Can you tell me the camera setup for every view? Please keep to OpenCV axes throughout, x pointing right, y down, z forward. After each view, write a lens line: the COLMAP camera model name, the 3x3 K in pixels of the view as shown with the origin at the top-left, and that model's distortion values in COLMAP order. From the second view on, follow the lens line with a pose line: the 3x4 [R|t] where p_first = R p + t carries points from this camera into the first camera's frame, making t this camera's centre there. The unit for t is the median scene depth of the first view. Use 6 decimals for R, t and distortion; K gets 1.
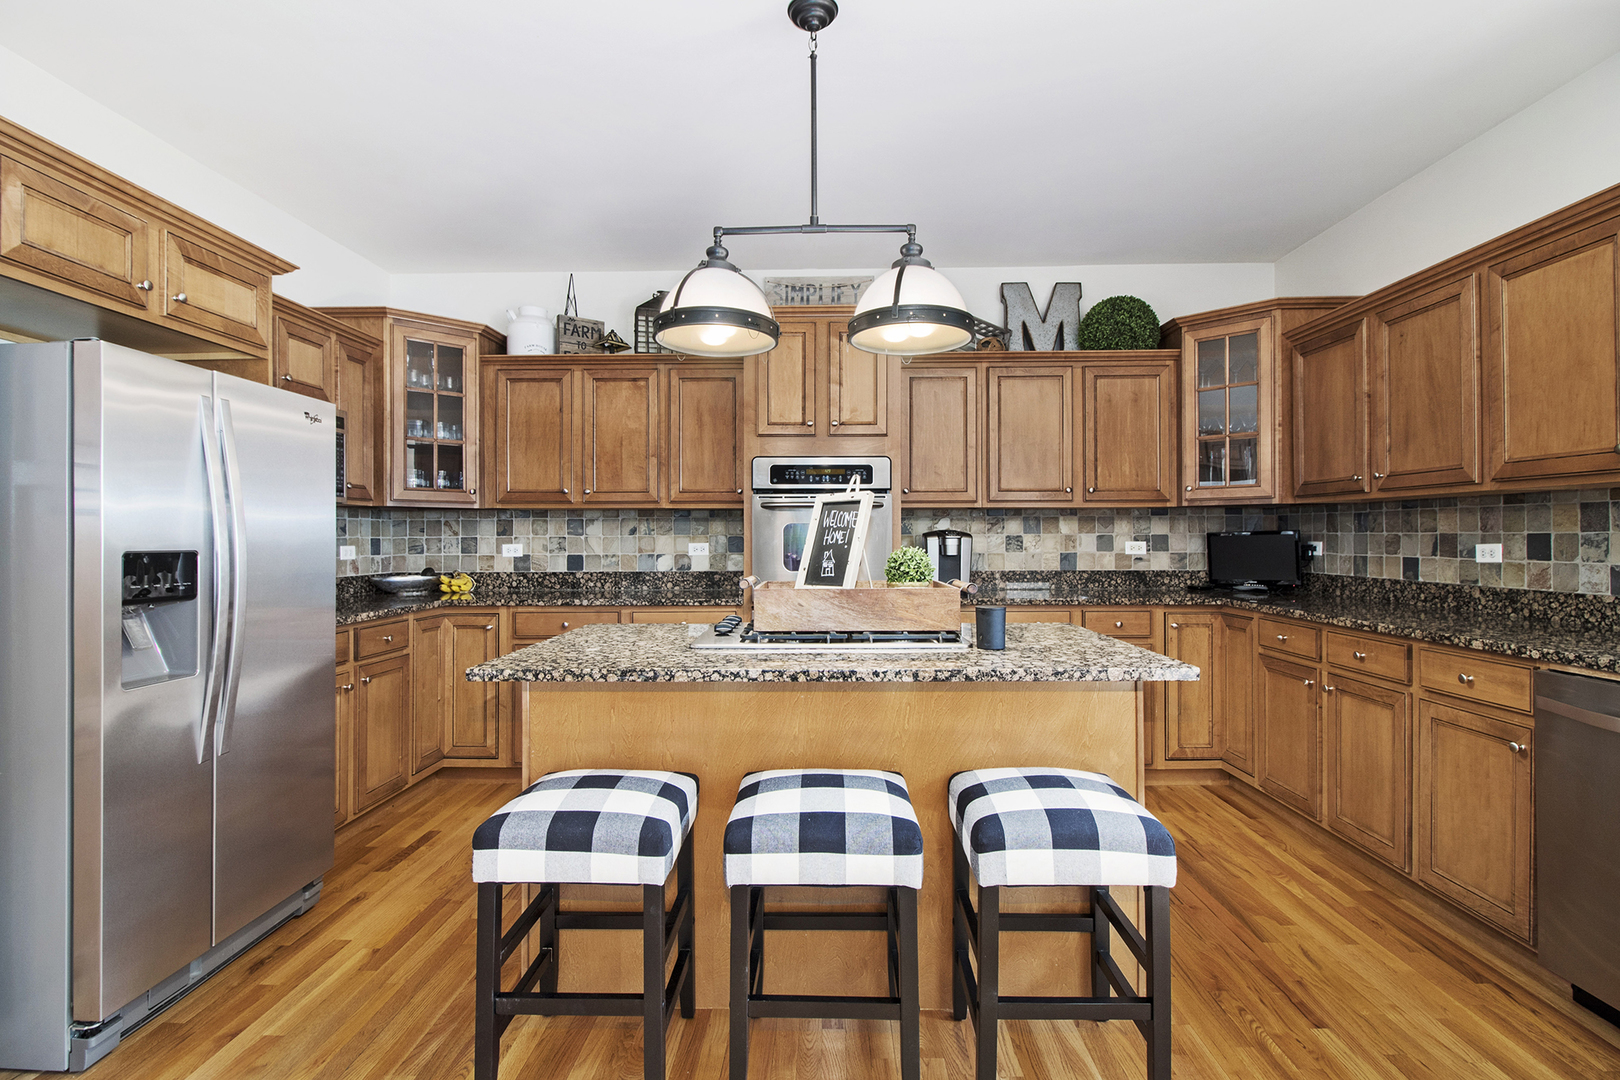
lens RADIAL K [[747.3, 0, 814.3], [0, 747.3, 526.3], [0, 0, 1]] dist [0.002052, -0.010057]
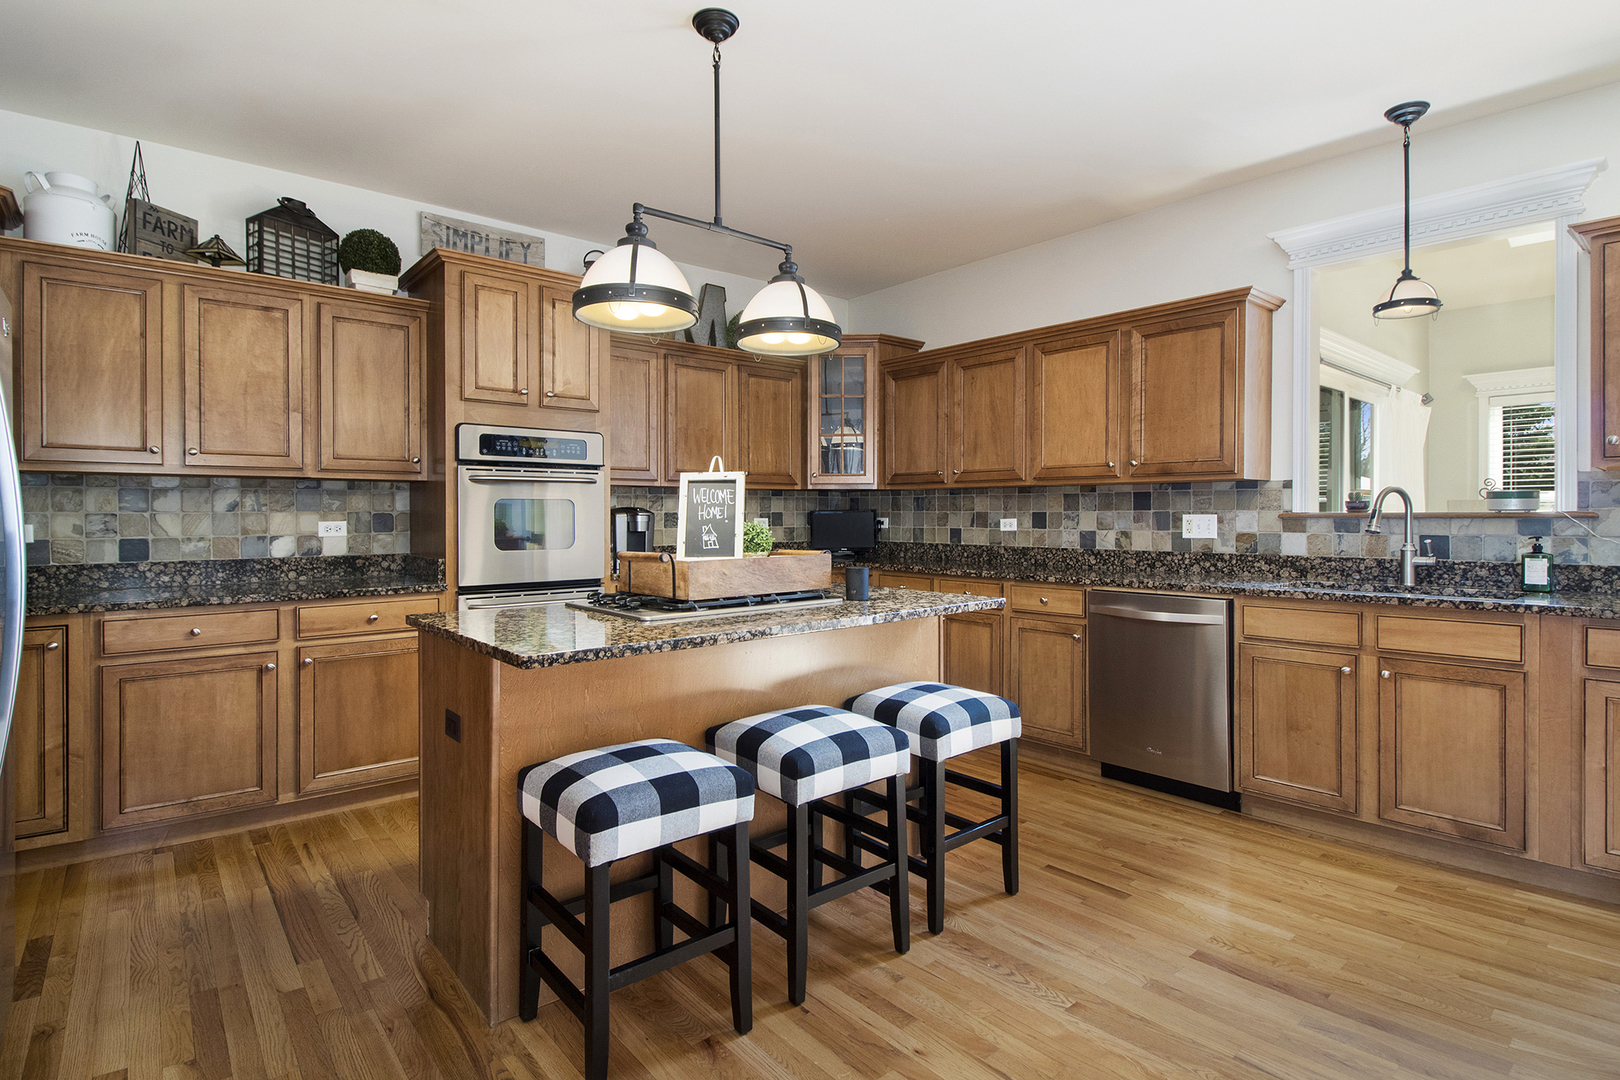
lens RADIAL K [[776.5, 0, 809.3], [0, 776.5, 524.6], [0, 0, 1]] dist [0.018028, -0.025276]
pose [[0.758207, -0.007421, 0.651972, -0.389955], [-0.009237, 0.999713, 0.022122, 0.003212], [-0.651949, -0.022796, 0.757920, 0.028400]]
